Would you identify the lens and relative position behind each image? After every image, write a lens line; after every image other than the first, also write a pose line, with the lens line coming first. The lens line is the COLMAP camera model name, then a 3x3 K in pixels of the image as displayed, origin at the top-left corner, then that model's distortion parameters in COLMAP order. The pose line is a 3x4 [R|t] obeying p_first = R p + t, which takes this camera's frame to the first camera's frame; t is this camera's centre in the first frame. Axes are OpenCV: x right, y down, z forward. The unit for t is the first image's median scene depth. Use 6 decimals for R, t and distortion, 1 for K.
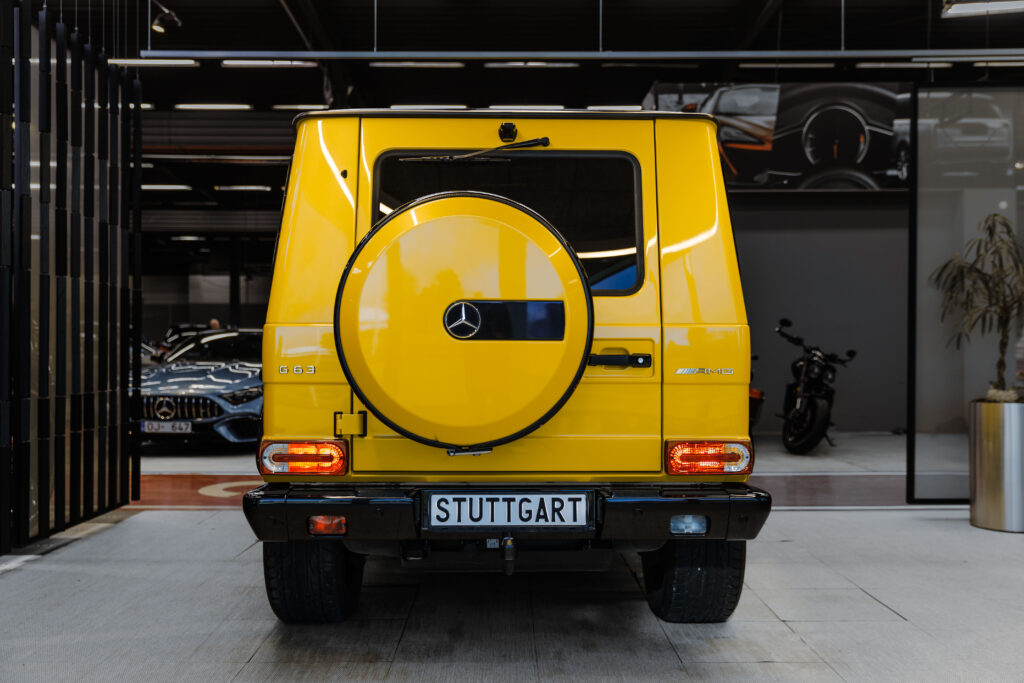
lens RADIAL K [[972.6, 0, 517.2], [0, 972.6, 343.2], [0, 0, 1]] dist [0.040077, 0.000000]
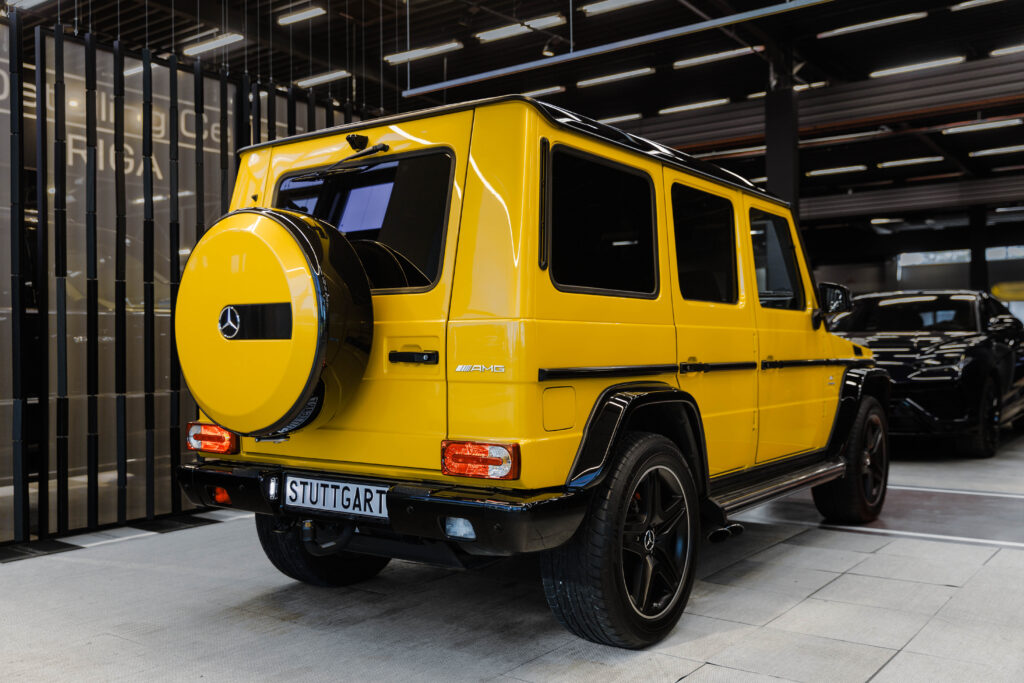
lens RADIAL K [[972.6, 0, 501.7], [0, 972.6, 339.8], [0, 0, 1]] dist [0.040077, 0.000000]
pose [[0.788929, -0.008245, -0.614429, 0.797972], [0.013516, 0.999901, 0.003938, -0.003280], [0.614335, -0.011412, 0.788962, 0.265556]]
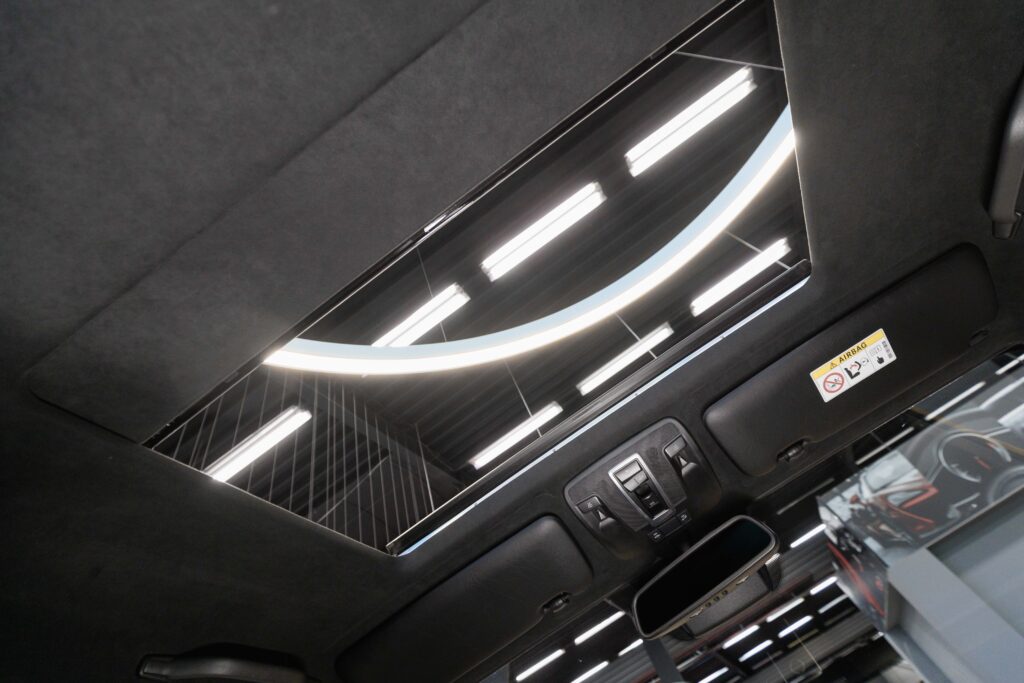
lens RADIAL K [[458.8, 0, 513.8], [0, 458.8, 337.7], [0, 0, 1]] dist [0.000626, 0.000003]
pose [[0.795224, -0.596417, -0.109114, -0.002595], [0.318406, 0.563943, -0.761962, -0.092454], [0.515981, 0.571188, 0.638364, 0.693592]]
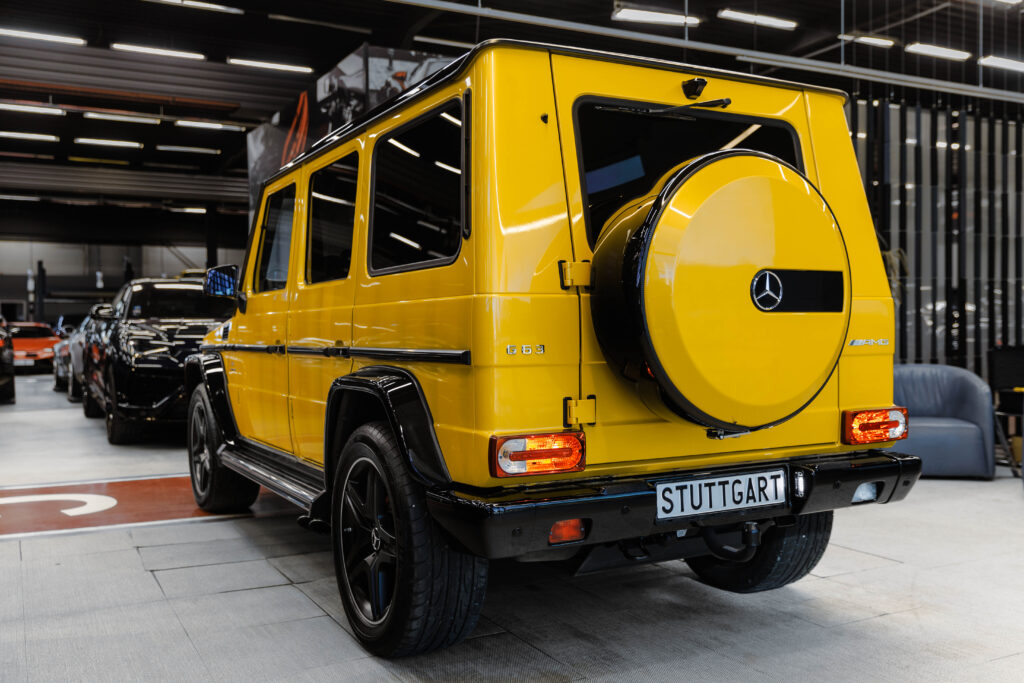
lens RADIAL K [[972.6, 0, 522.1], [0, 972.6, 336.7], [0, 0, 1]] dist [0.040077, 0.000000]
pose [[0.882885, -0.016475, 0.469299, -0.617770], [0.006715, 0.999725, 0.022463, -0.002447], [-0.469540, -0.016681, 0.882753, 0.263903]]
